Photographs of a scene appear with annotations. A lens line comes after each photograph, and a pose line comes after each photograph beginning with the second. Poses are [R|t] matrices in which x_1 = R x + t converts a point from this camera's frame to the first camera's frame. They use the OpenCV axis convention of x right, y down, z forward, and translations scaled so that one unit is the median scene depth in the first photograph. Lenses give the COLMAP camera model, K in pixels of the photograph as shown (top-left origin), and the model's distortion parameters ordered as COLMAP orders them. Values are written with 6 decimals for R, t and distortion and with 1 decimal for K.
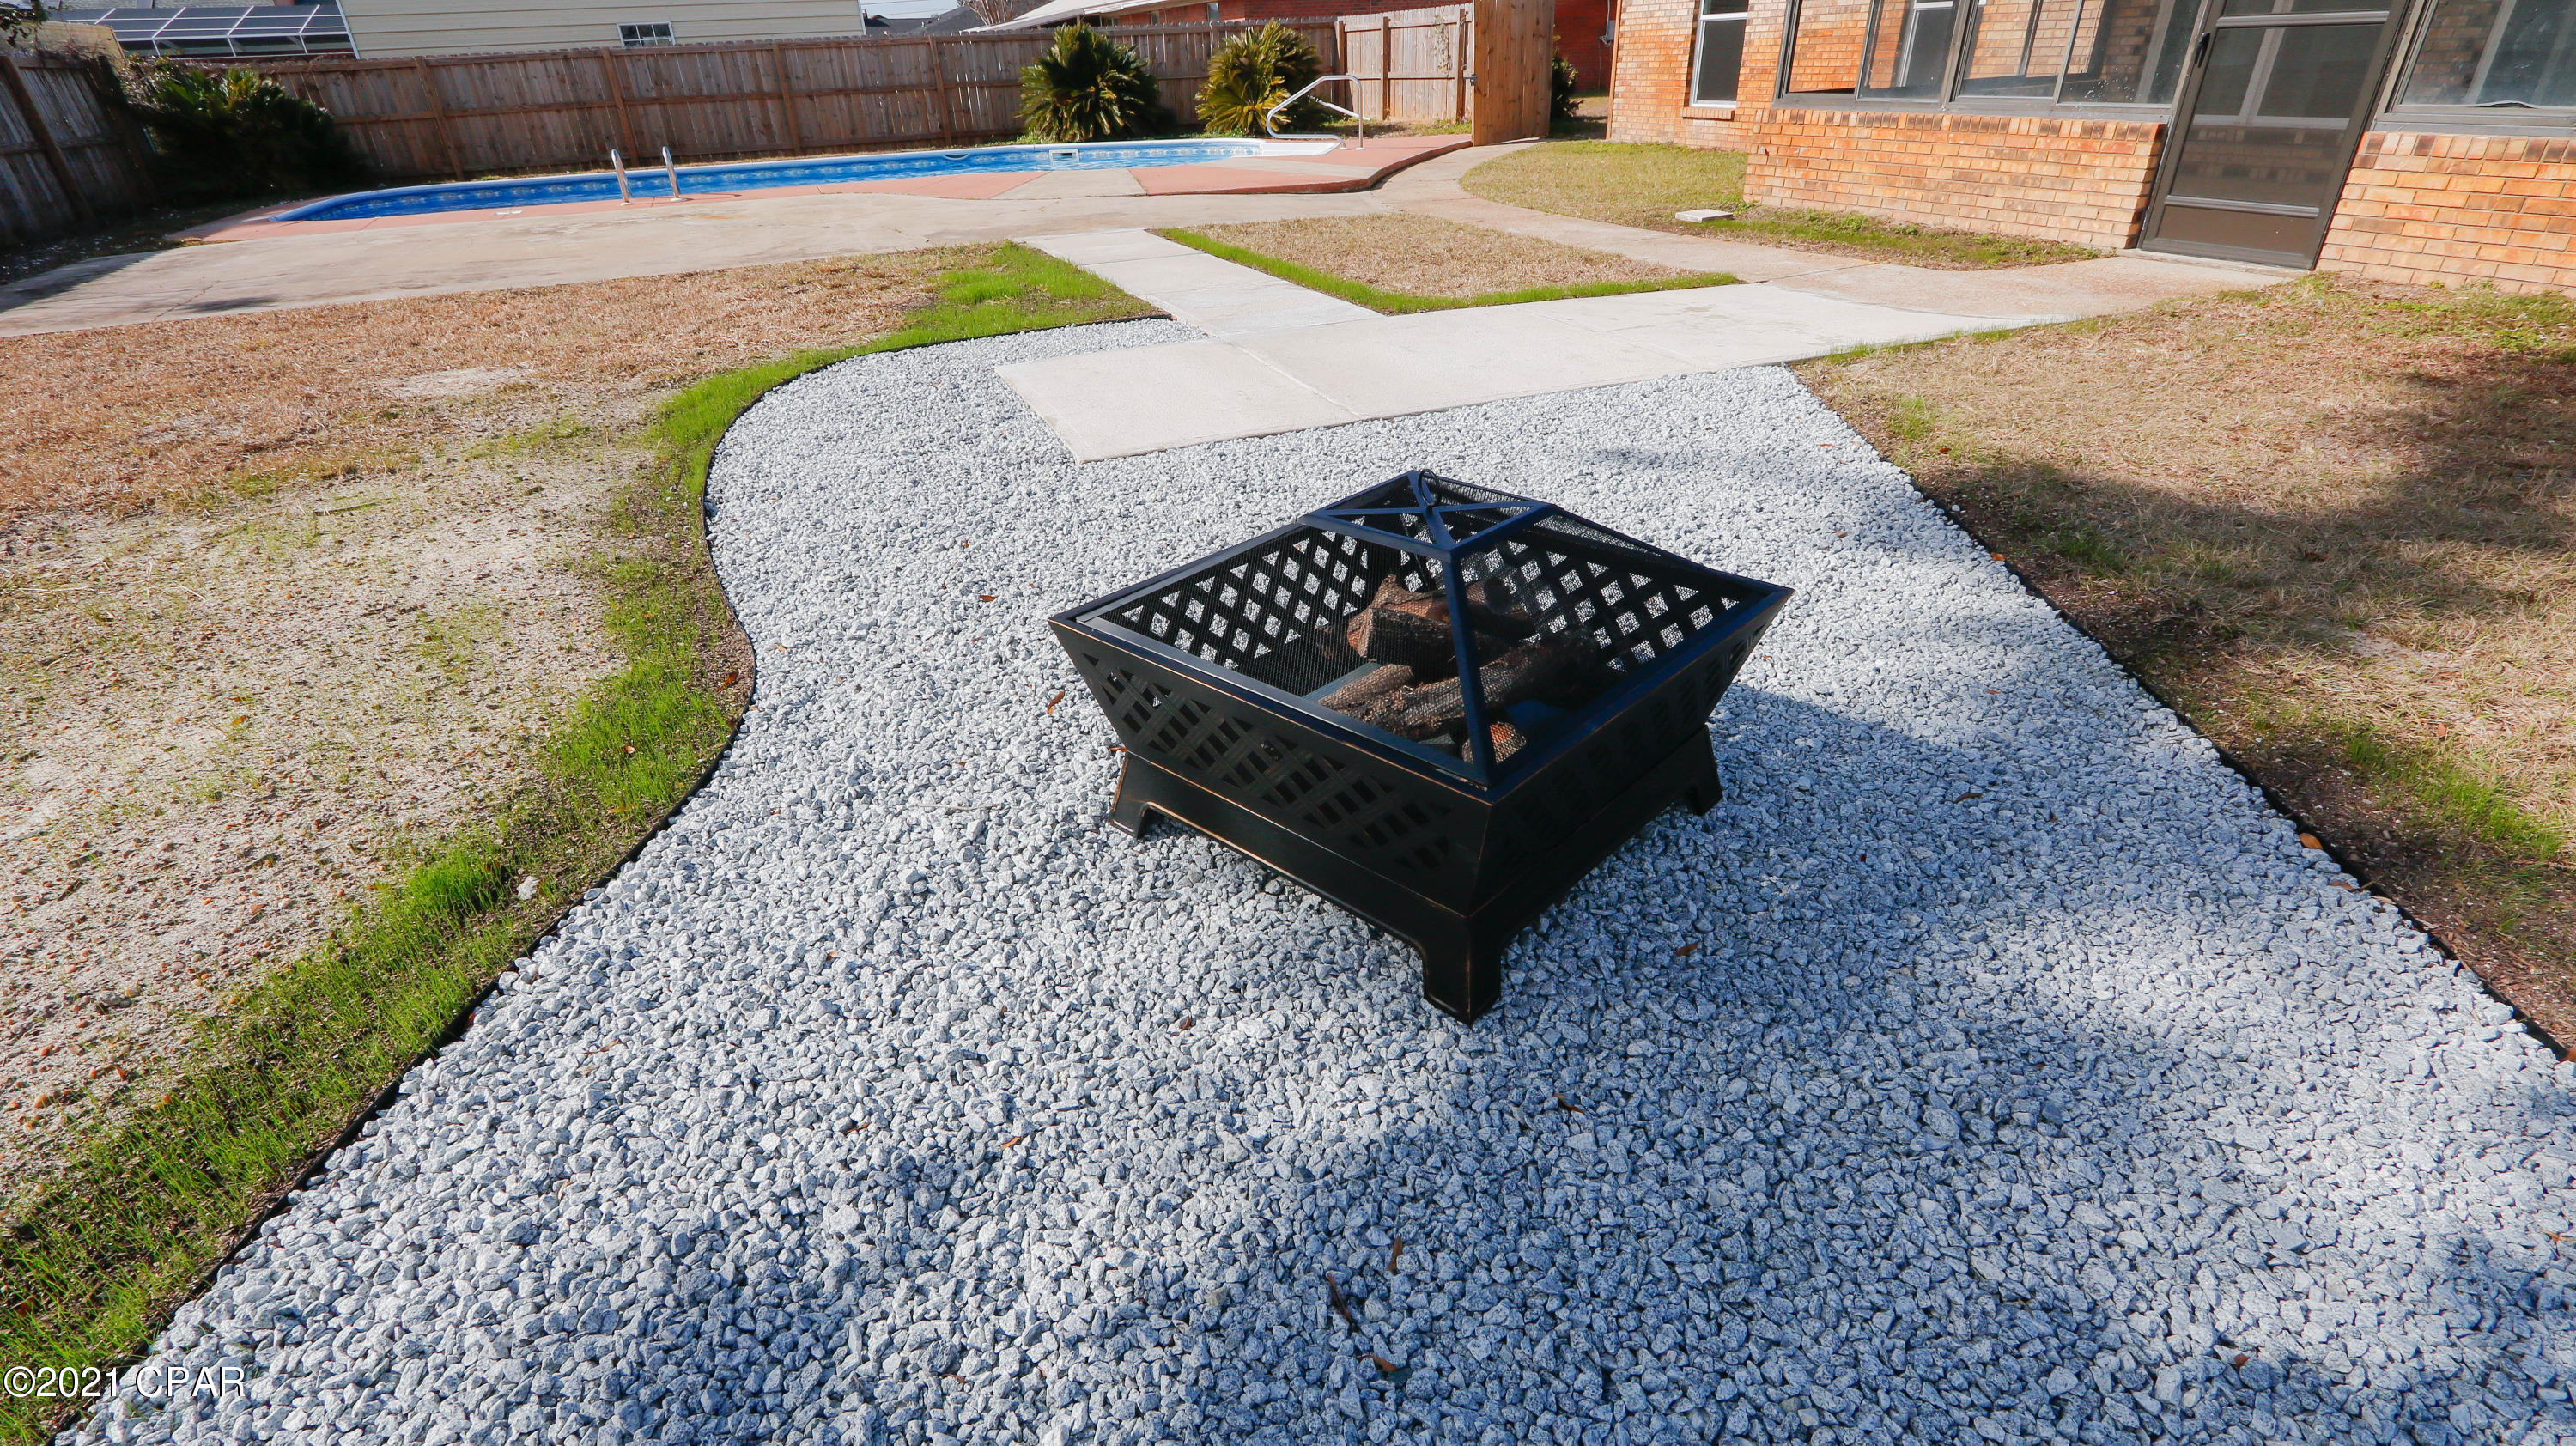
lens RADIAL K [[1175.3, 0, 1283.7], [0, 1175.3, 743.3], [0, 0, 1]] dist [-0.002809, -0.001210]
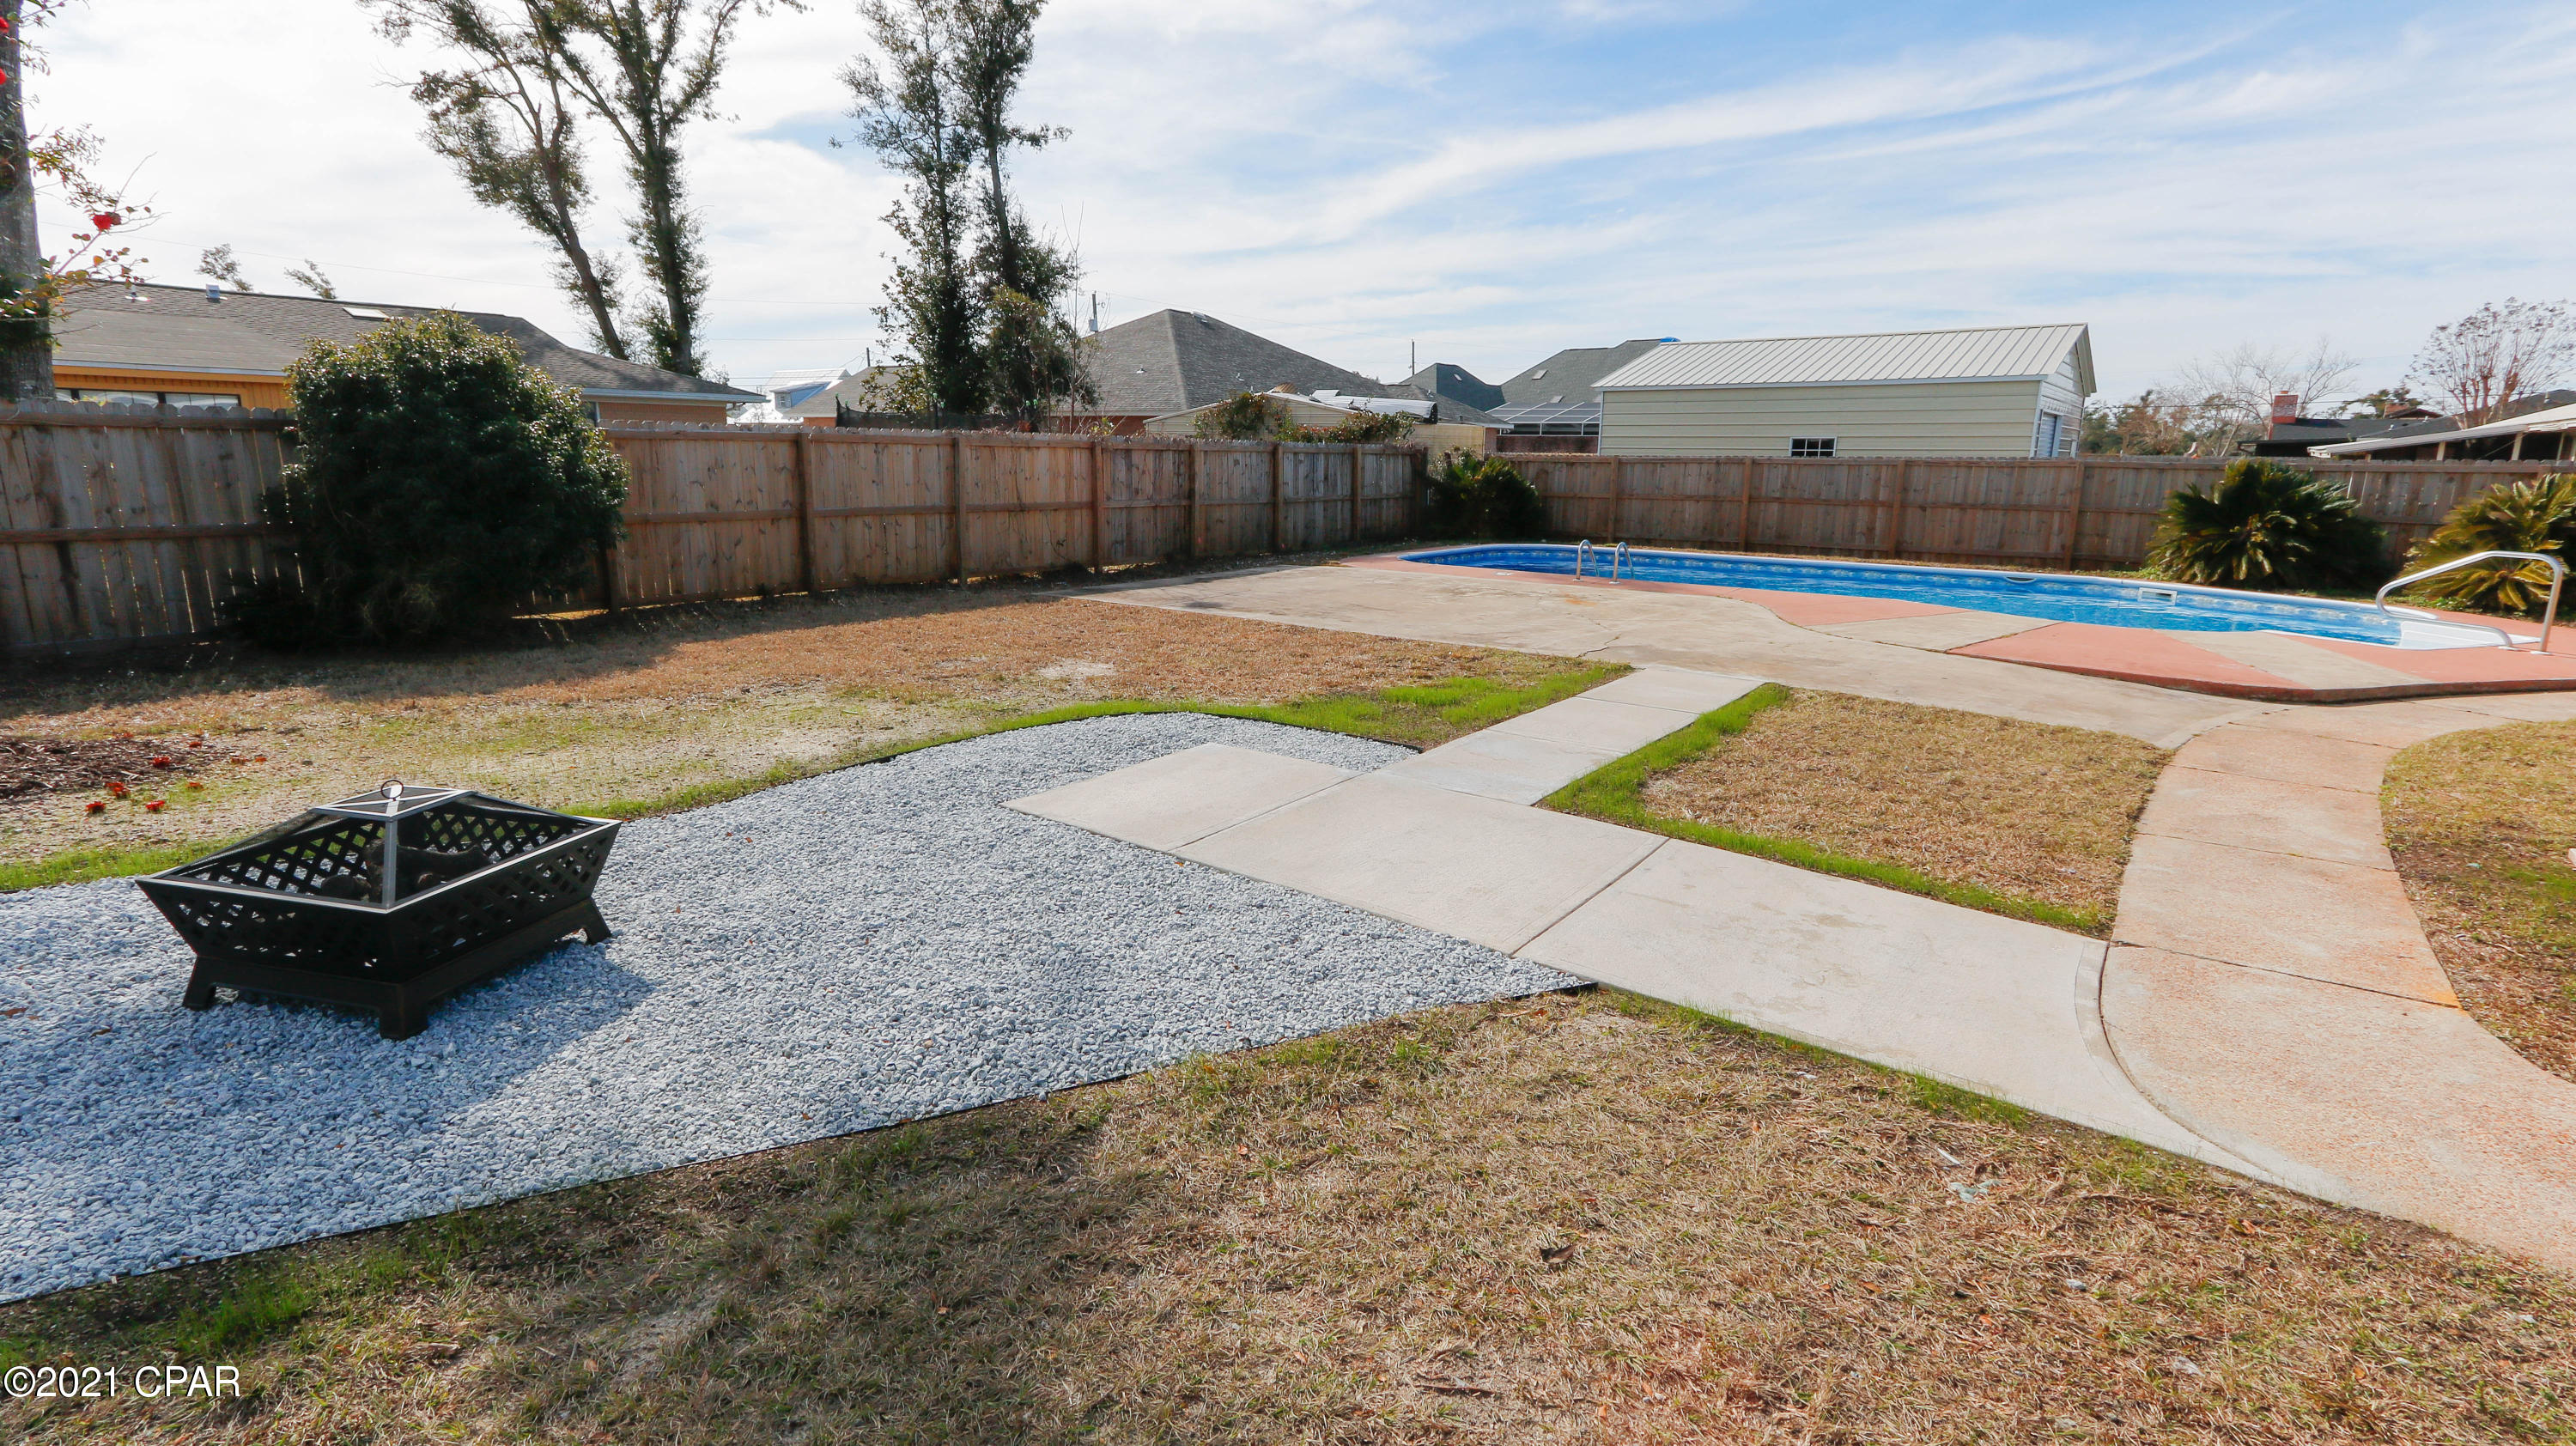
lens RADIAL K [[1231.2, 0, 1281.7], [0, 1231.2, 695.9], [0, 0, 1]] dist [0.018115, -0.000114]
pose [[0.499564, 0.214940, -0.839188, 0.337500], [-0.468656, 0.881781, -0.053139, -0.123398], [0.728559, 0.419837, 0.541239, 0.116470]]
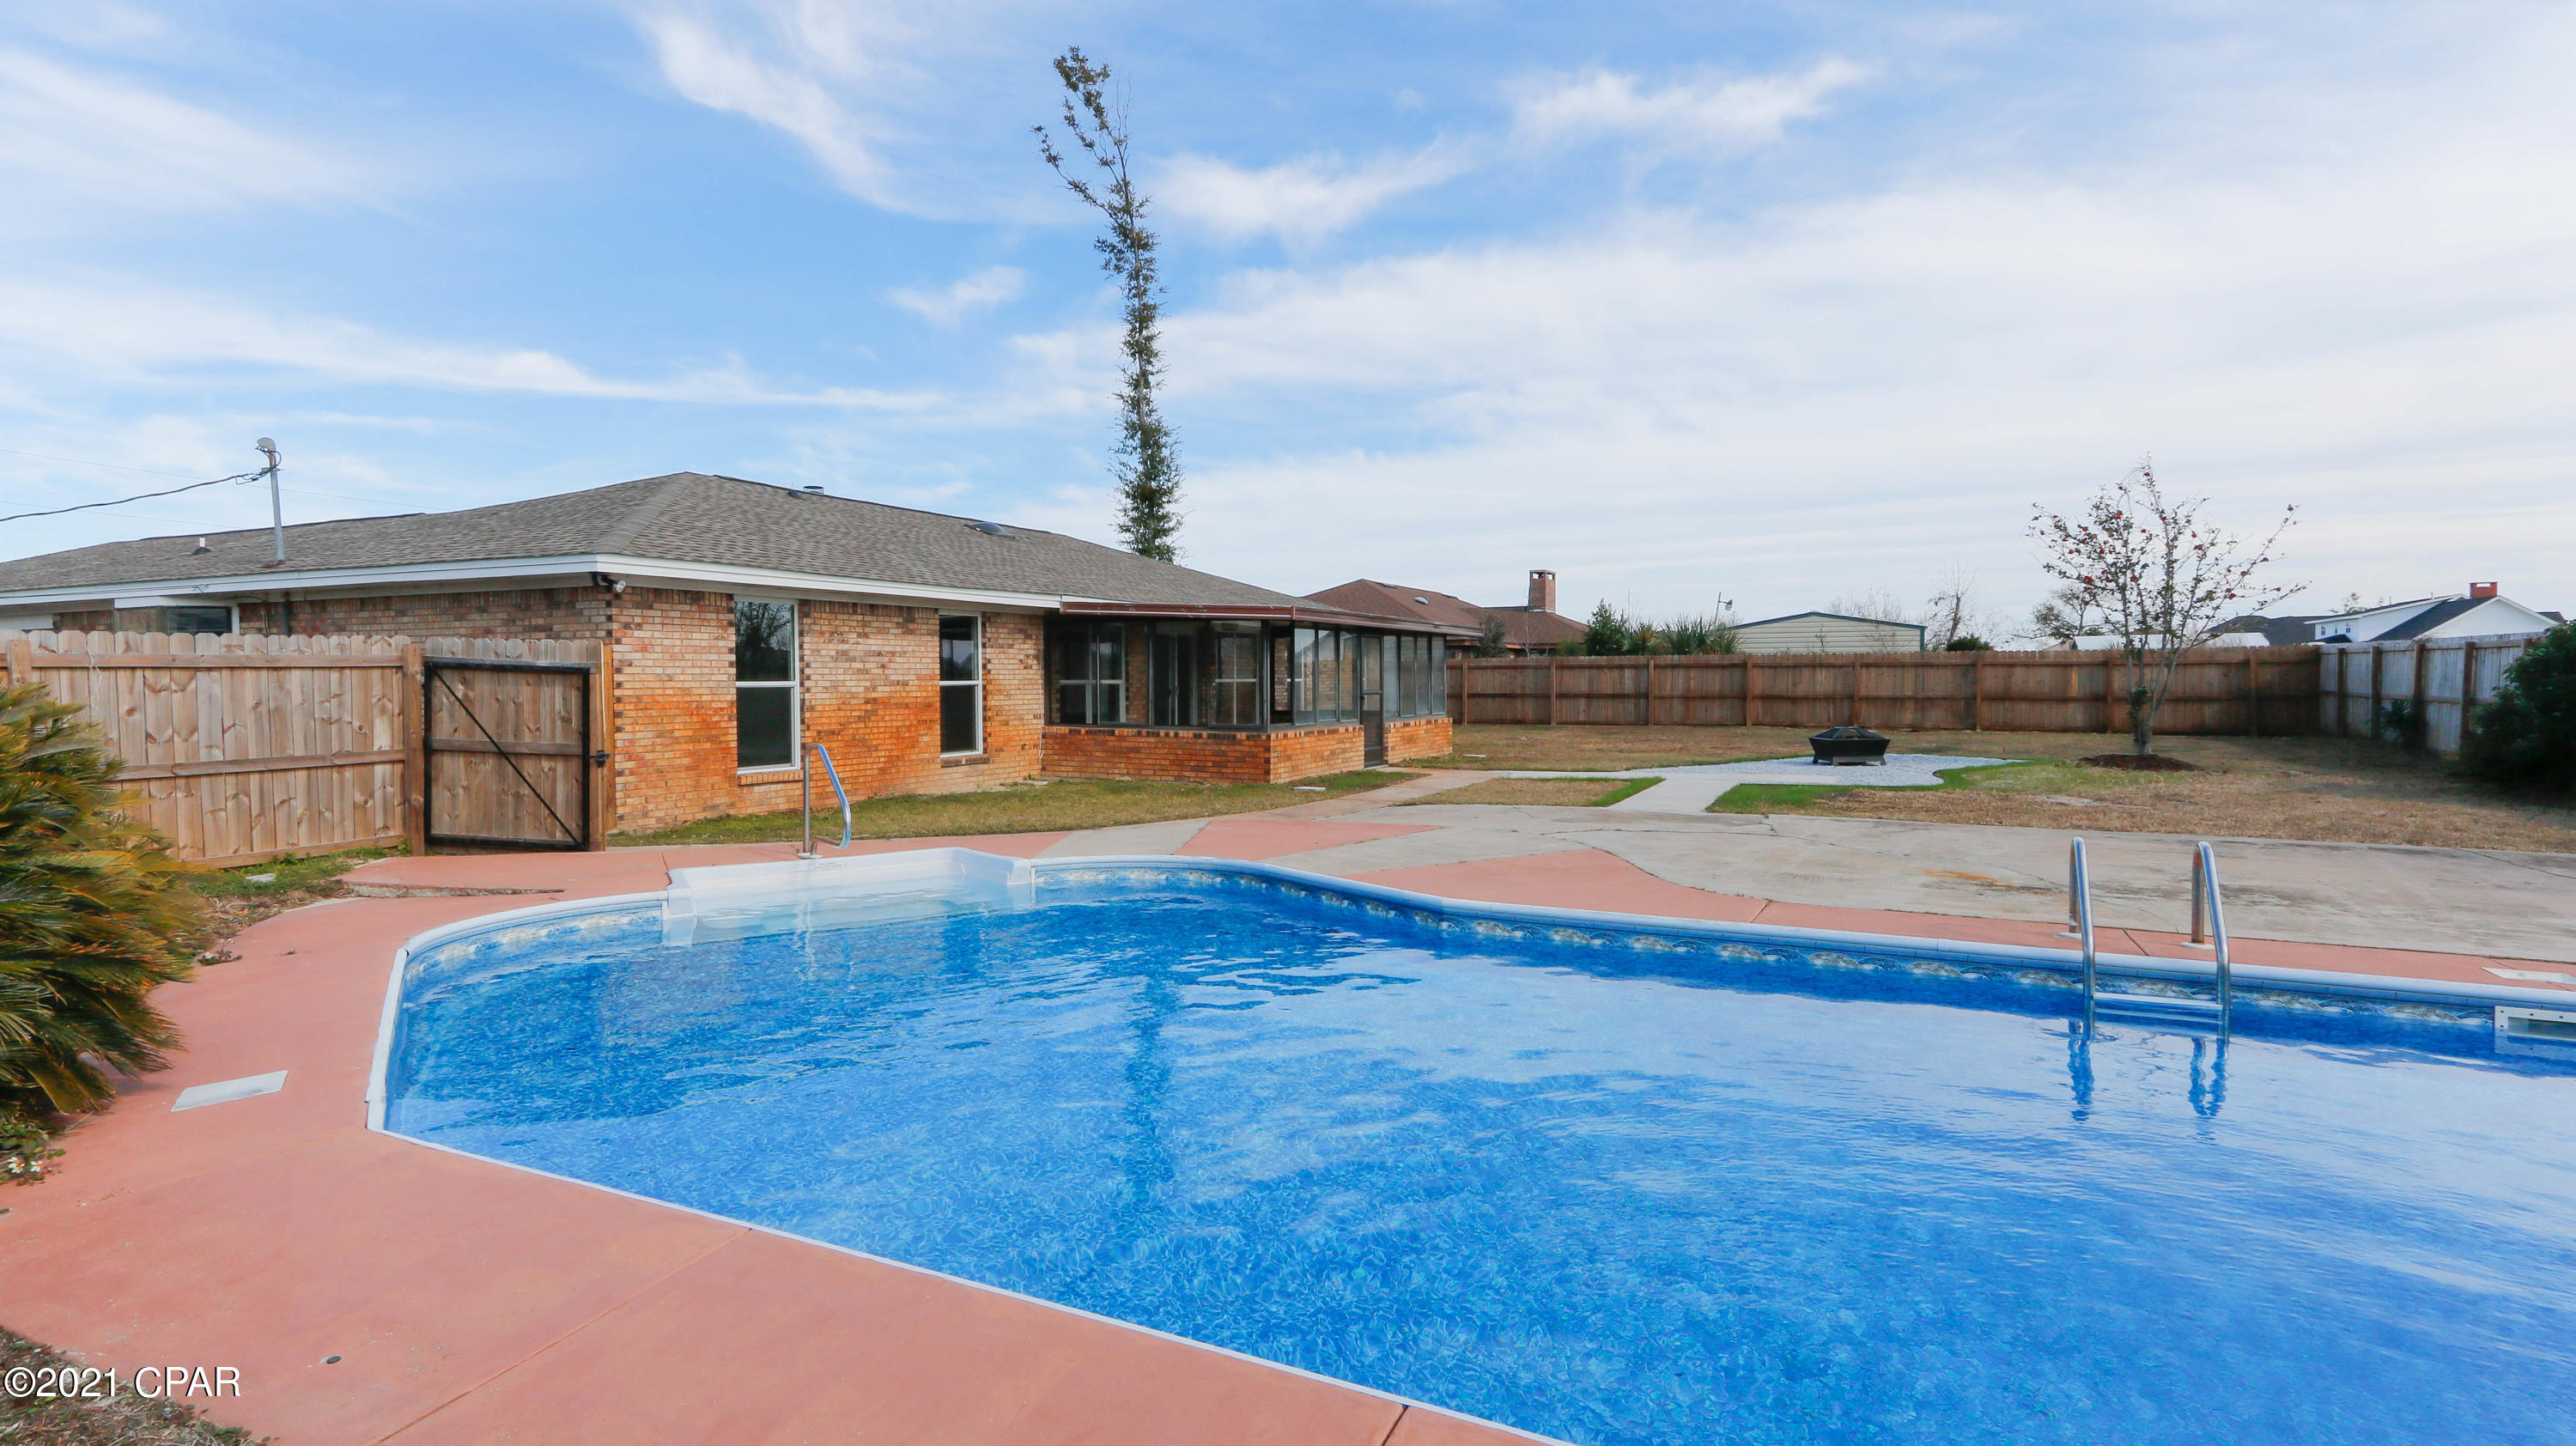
lens RADIAL K [[1204.3, 0, 1288.0], [0, 1204.3, 723.0], [0, 0, 1]] dist [0.018387, 0.000048]
pose [[-0.642943, 0.015204, 0.765763, -0.593807], [0.416054, 0.846363, 0.332519, -0.722820], [-0.643058, 0.532389, -0.550489, 1.247050]]
